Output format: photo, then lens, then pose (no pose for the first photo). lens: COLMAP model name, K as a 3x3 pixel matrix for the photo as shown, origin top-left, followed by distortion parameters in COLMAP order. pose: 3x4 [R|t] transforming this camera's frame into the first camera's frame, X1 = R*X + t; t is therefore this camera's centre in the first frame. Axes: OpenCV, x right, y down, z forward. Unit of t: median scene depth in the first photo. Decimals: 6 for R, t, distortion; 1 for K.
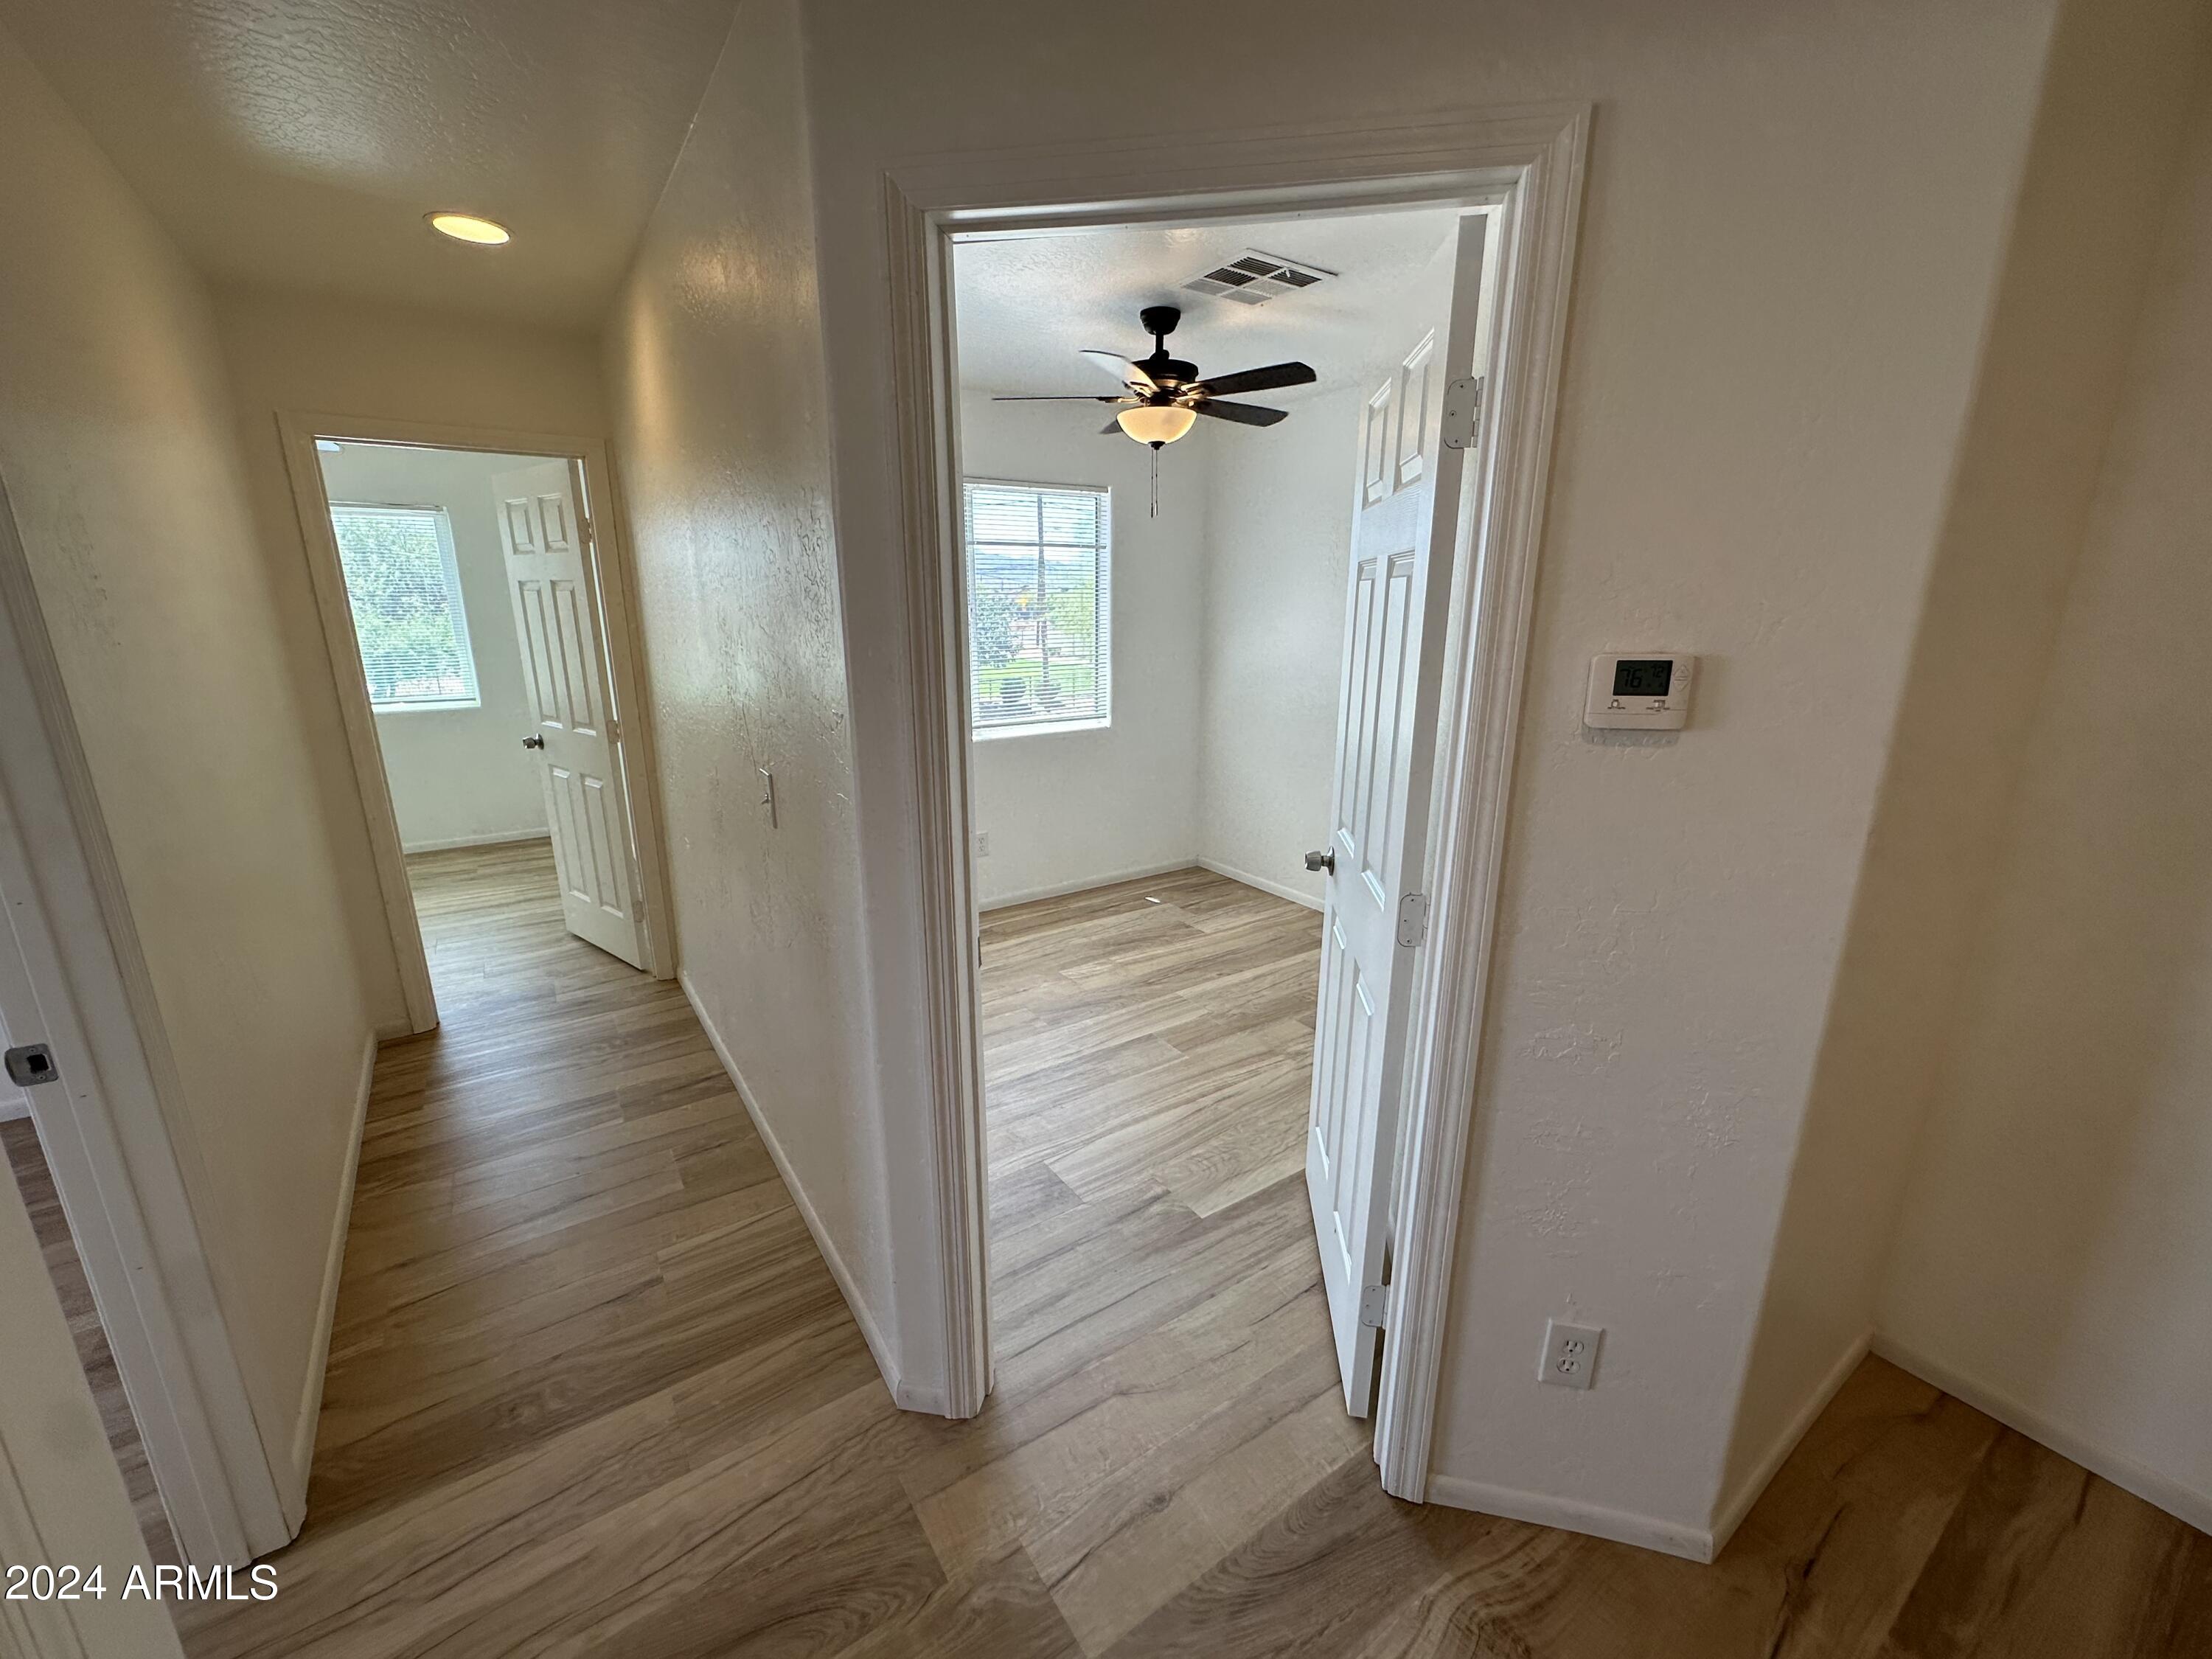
lens RADIAL K [[885.6, 0, 1116.3], [0, 885.6, 821.2], [0, 0, 1]] dist [-0.003631, 0.001020]
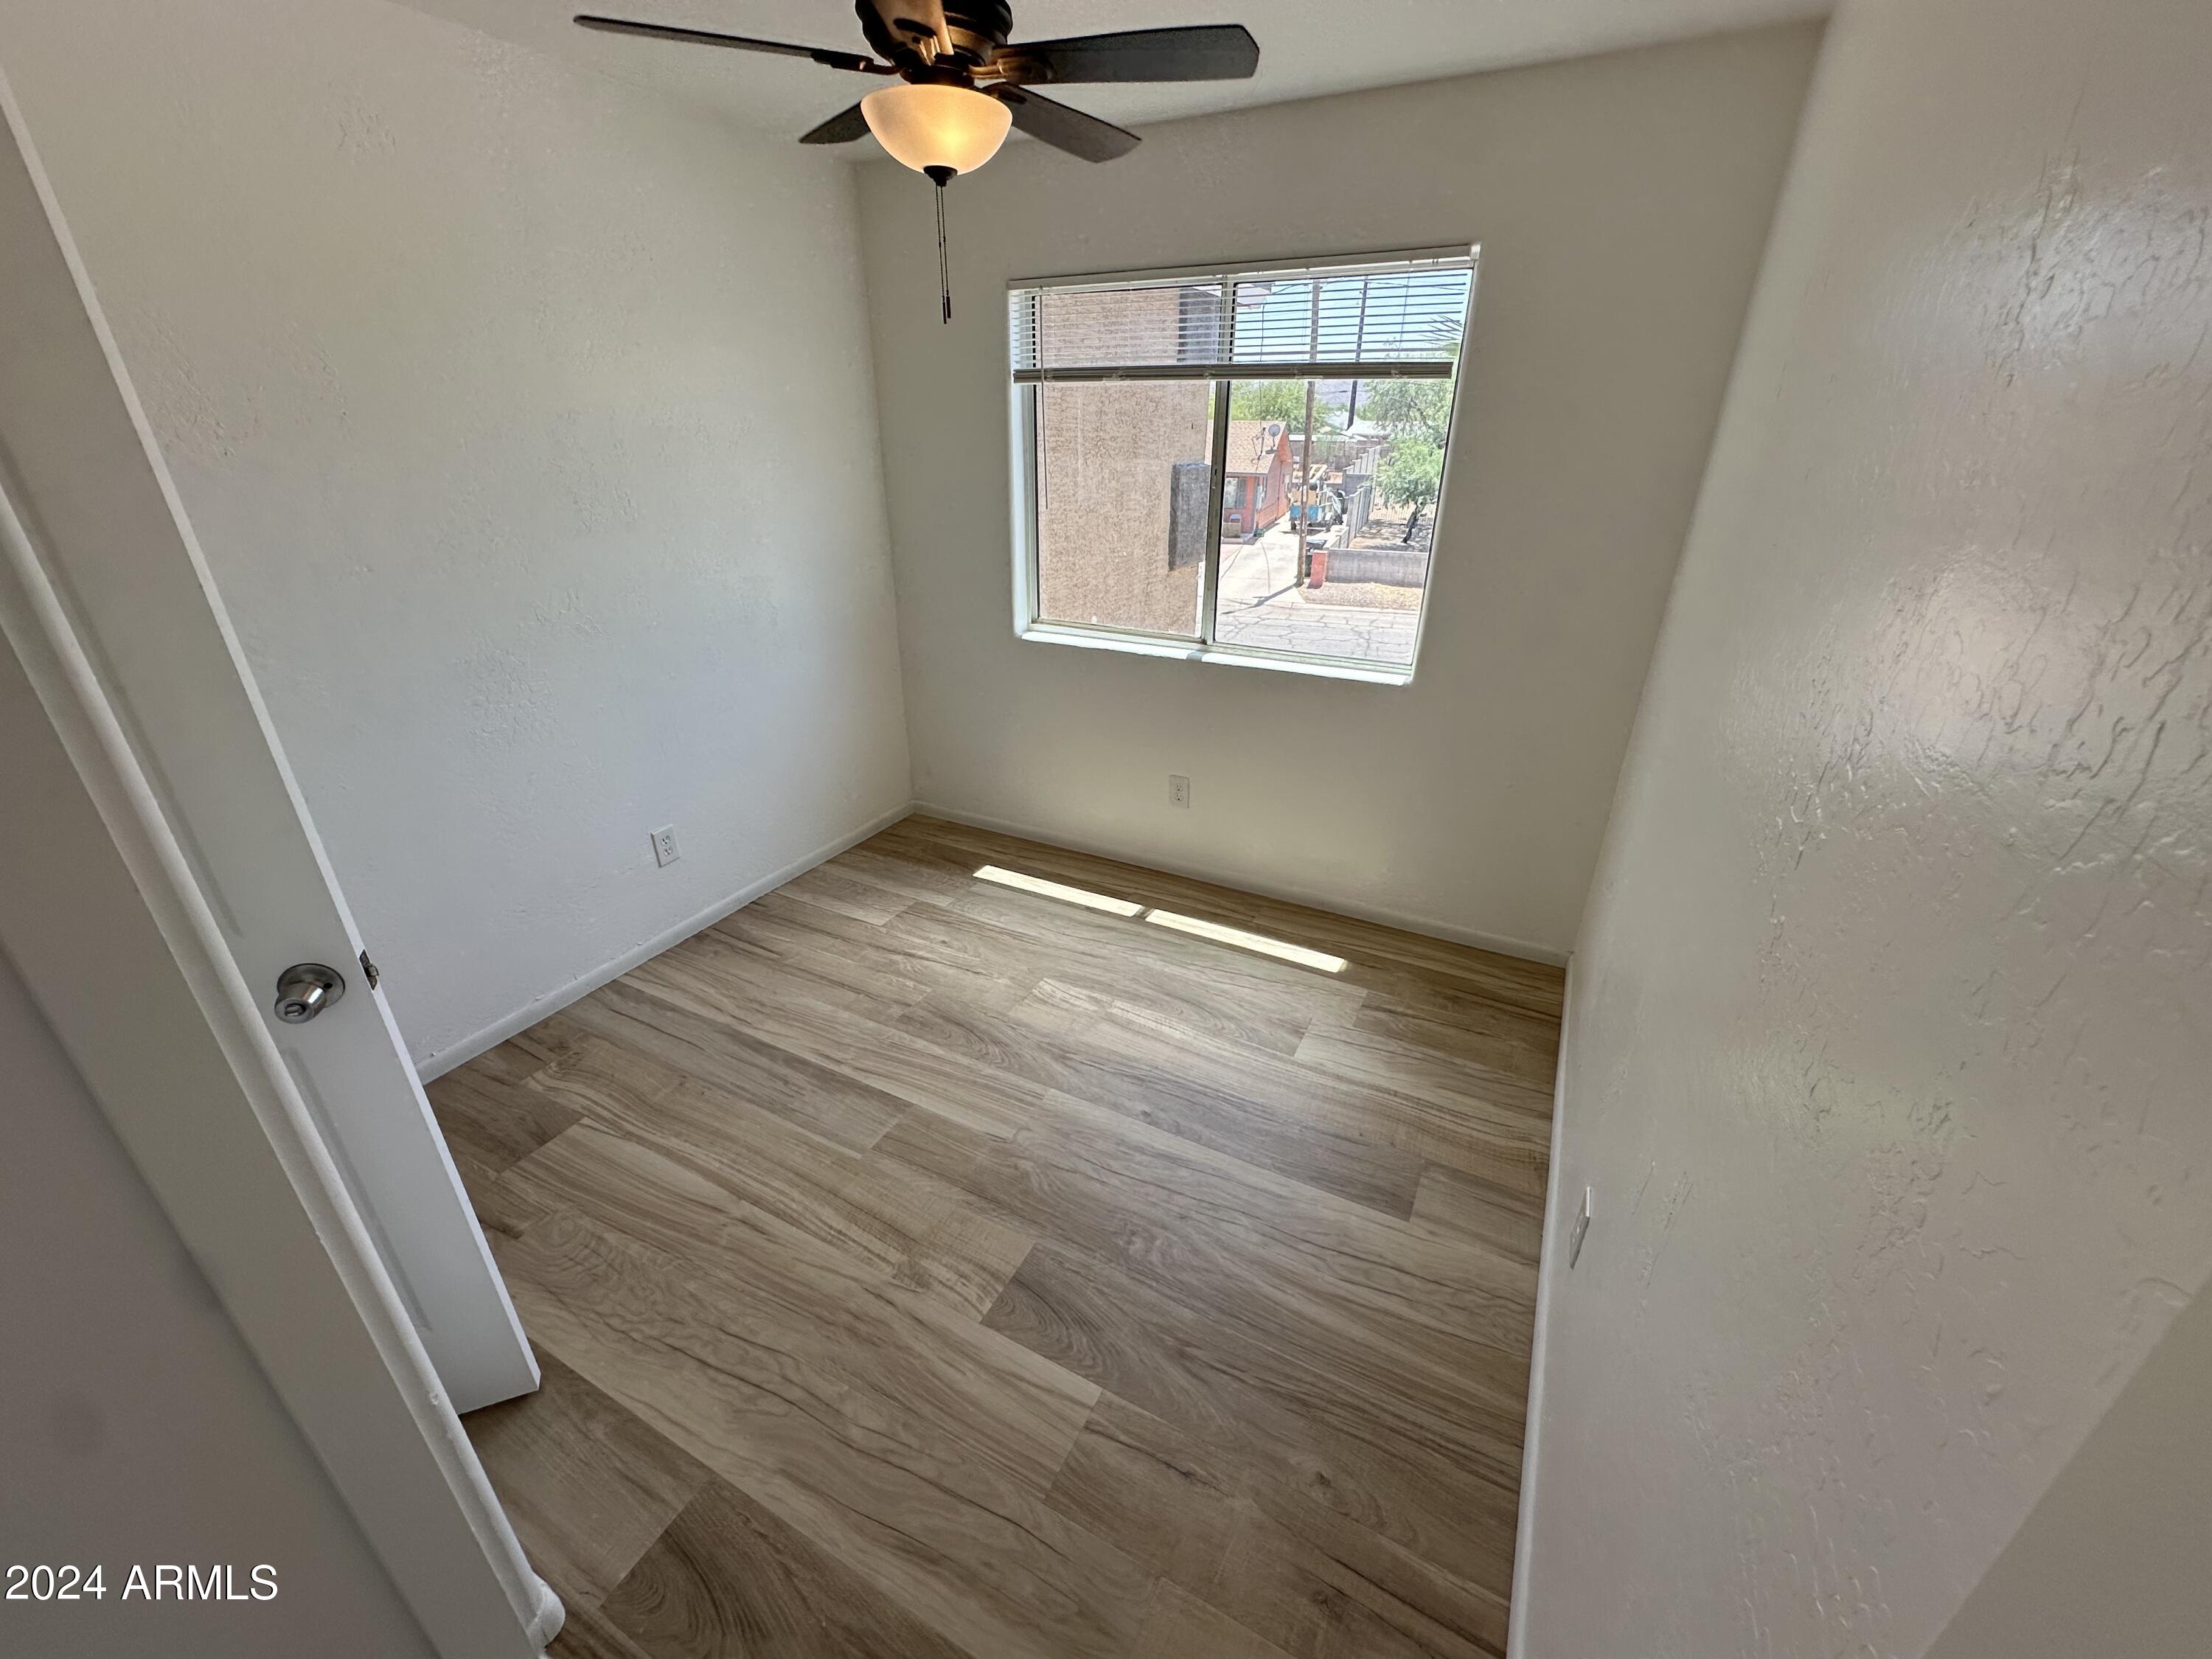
lens RADIAL K [[885.6, 0, 1107.5], [0, 885.6, 837.0], [0, 0, 1]] dist [-0.003631, 0.001020]
pose [[0.466900, 0.379940, -0.798530, 0.463026], [-0.224413, 0.924344, 0.308588, -0.167387], [0.855361, 0.035121, 0.516840, 0.576420]]
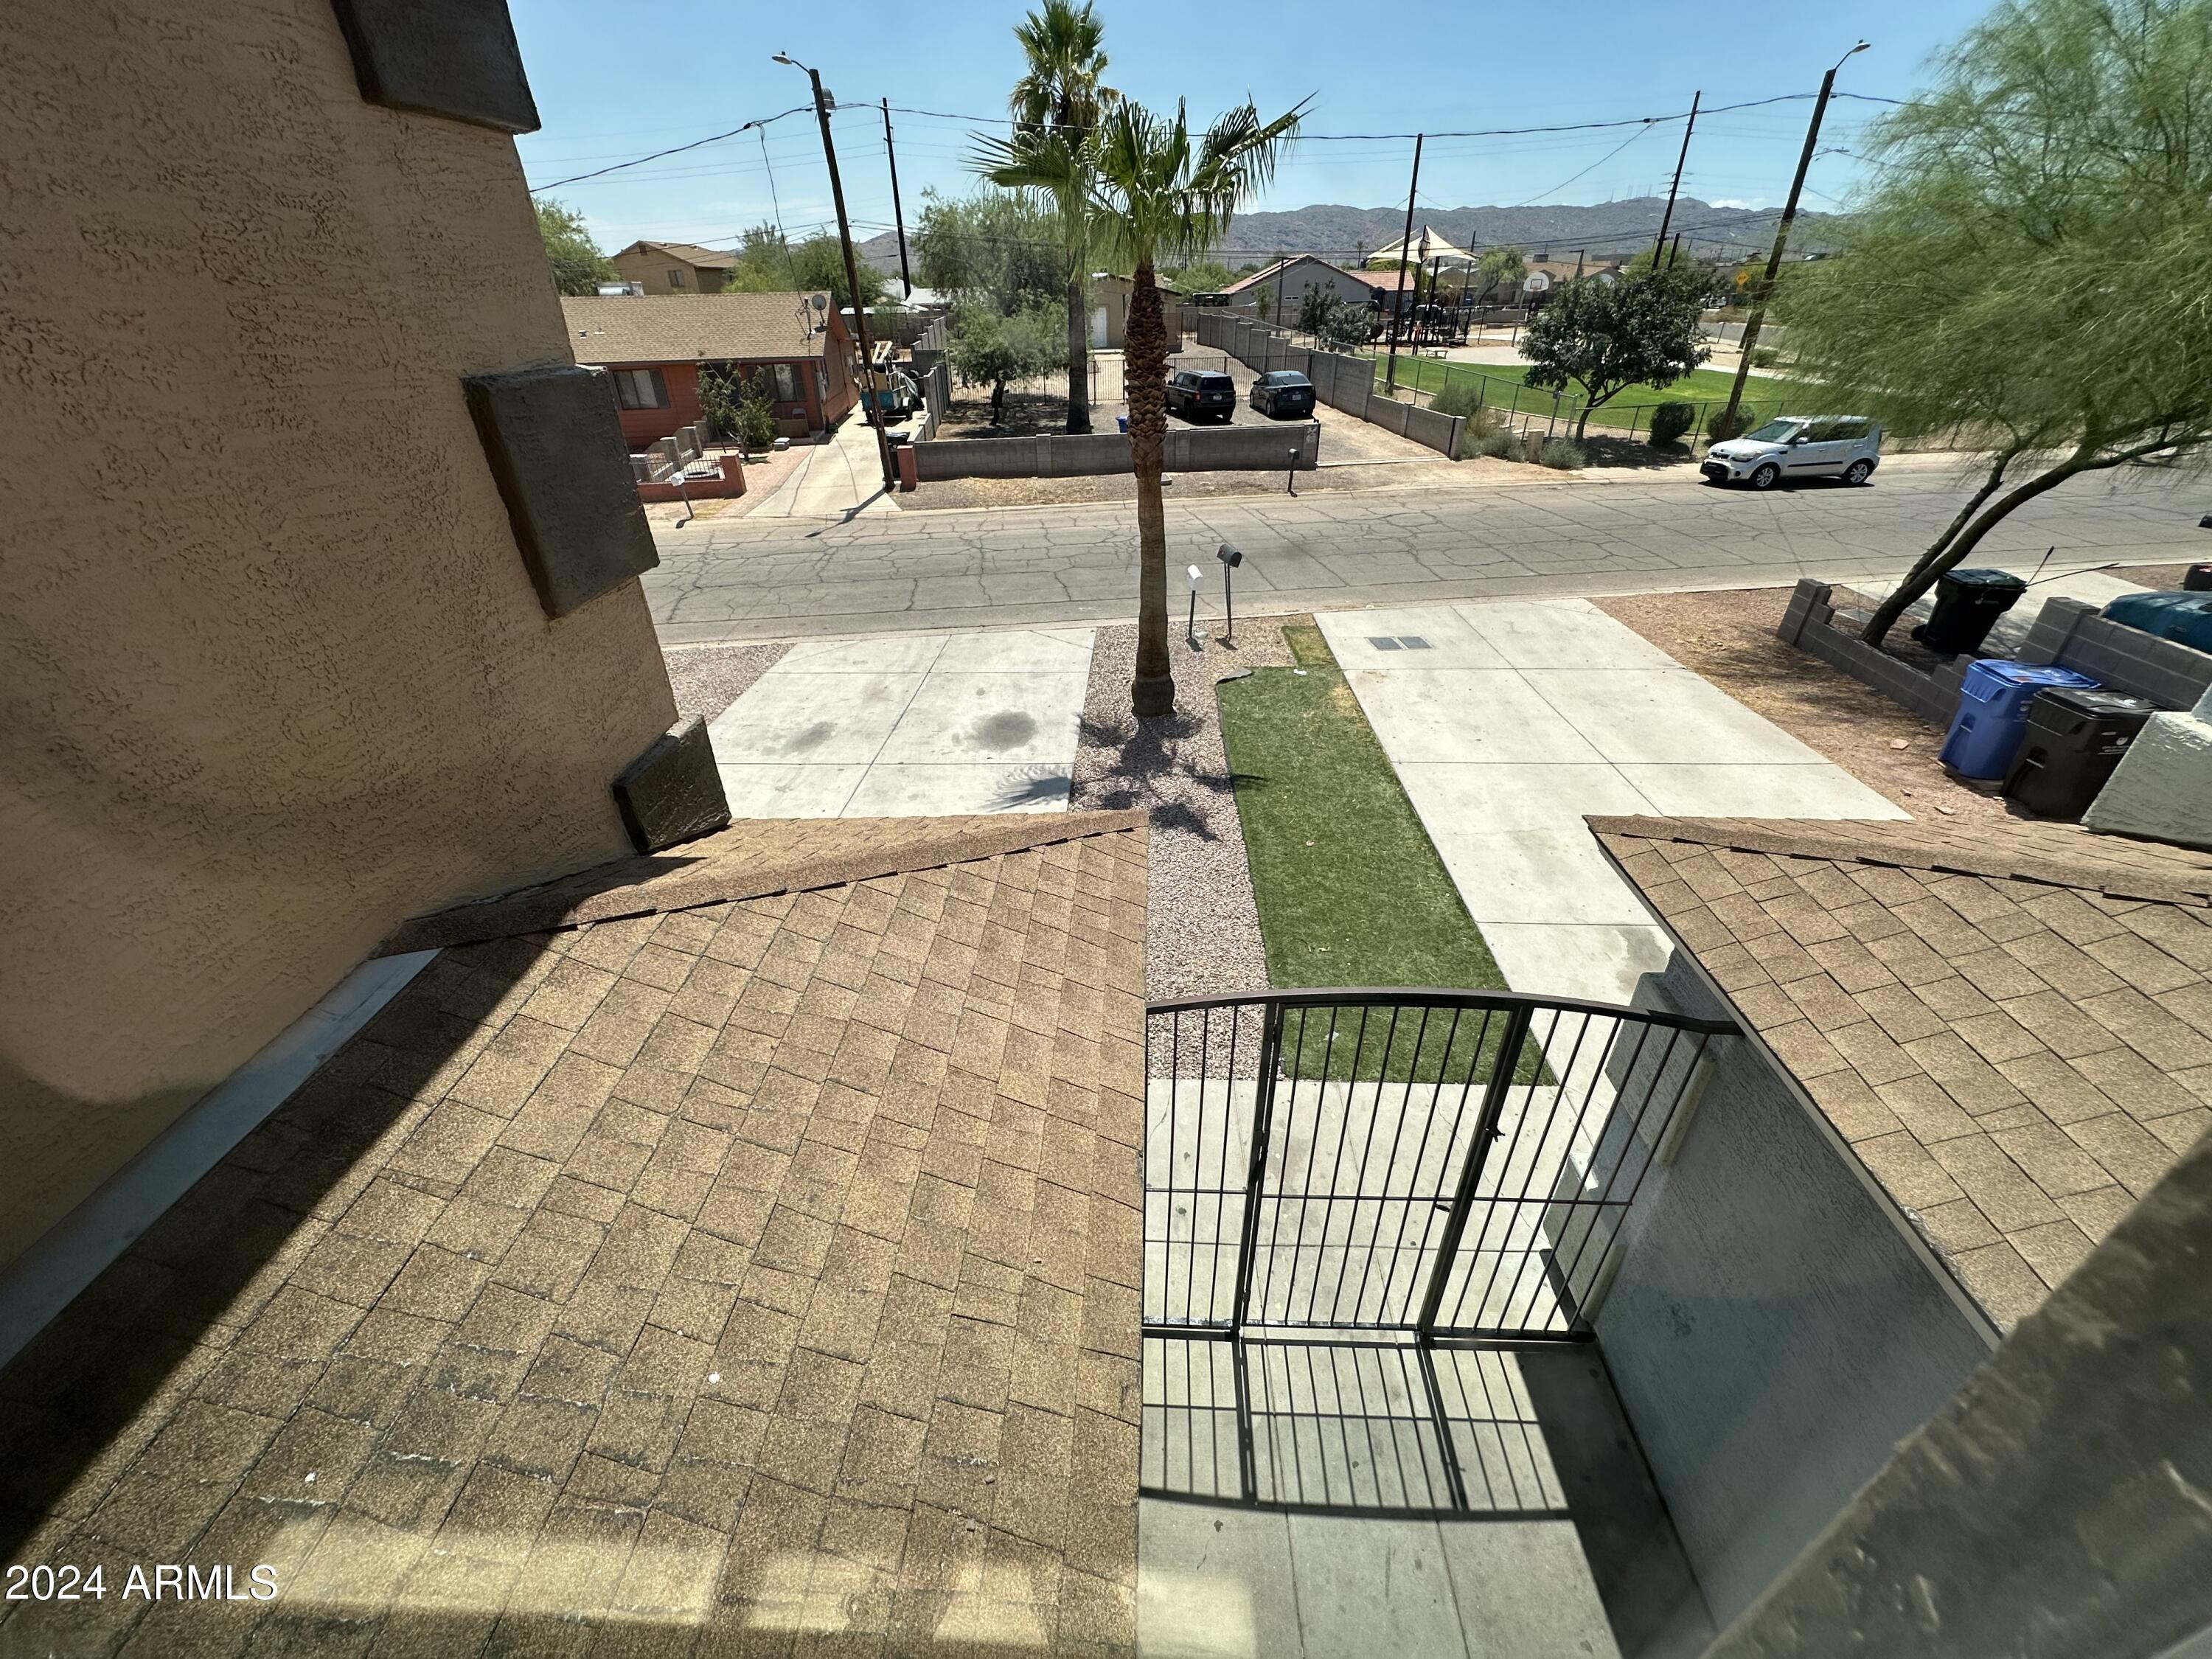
lens RADIAL K [[885.6, 0, 1101.1], [0, 885.6, 829.6], [0, 0, 1]] dist [-0.003631, 0.001020]
pose [[0.791271, 0.303268, -0.530961, -0.033954], [-0.125978, 0.930566, 0.343769, -0.270294], [0.598348, -0.205125, 0.774534, 1.044175]]
